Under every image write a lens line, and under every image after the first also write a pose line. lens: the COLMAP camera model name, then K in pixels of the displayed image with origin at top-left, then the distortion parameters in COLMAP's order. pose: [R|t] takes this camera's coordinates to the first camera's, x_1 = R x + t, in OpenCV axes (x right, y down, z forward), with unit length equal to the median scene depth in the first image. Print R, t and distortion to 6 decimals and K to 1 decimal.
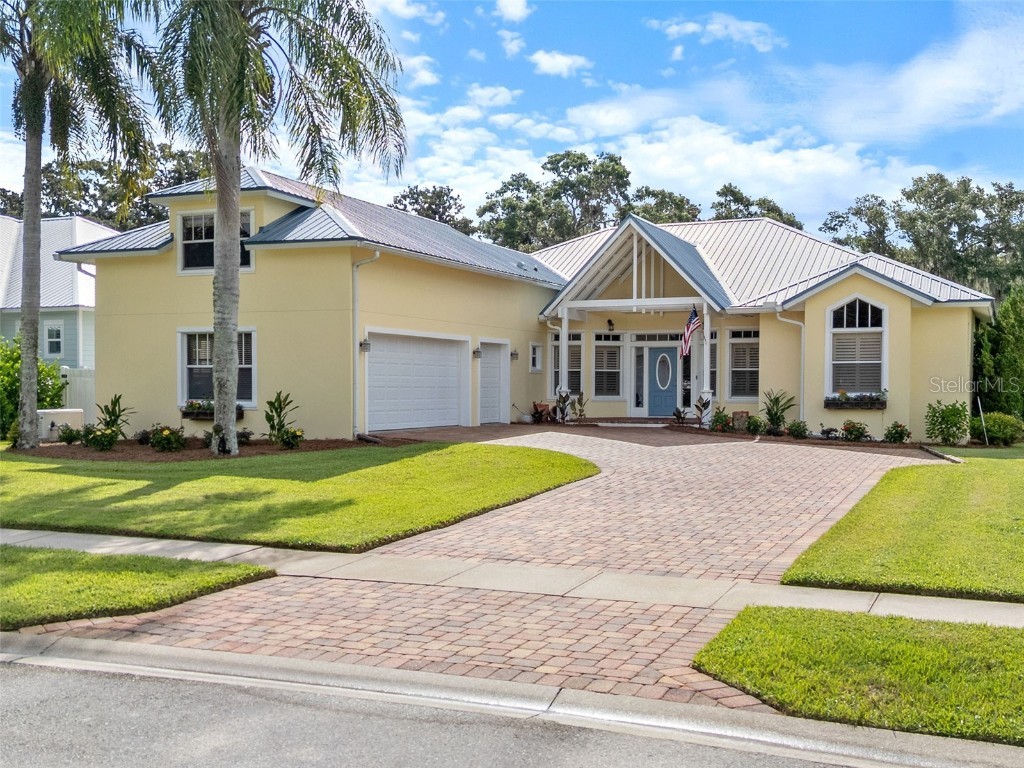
lens RADIAL K [[775.4, 0, 472.2], [0, 775.4, 348.7], [0, 0, 1]] dist [0.053477, -0.036091]
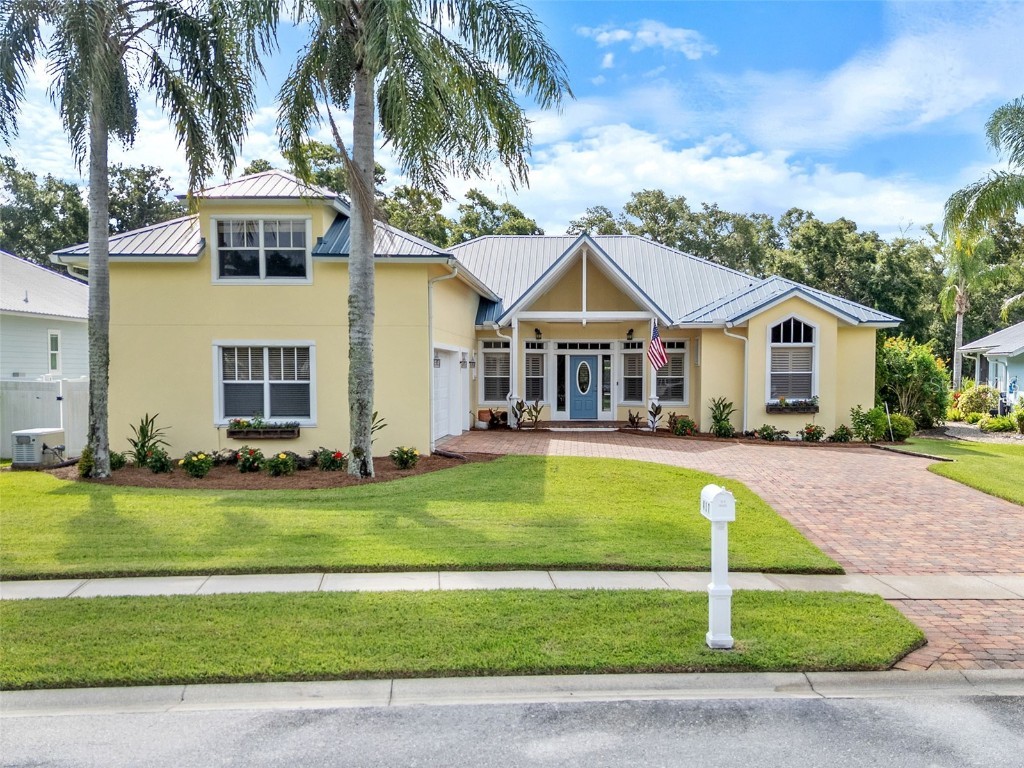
lens RADIAL K [[775.4, 0, 472.2], [0, 775.4, 348.7], [0, 0, 1]] dist [0.053477, -0.036091]
pose [[0.962005, 0.005798, 0.272969, -0.280643], [-0.006776, 0.999974, 0.002639, -0.017966], [-0.272946, -0.004388, 0.962019, 0.016816]]
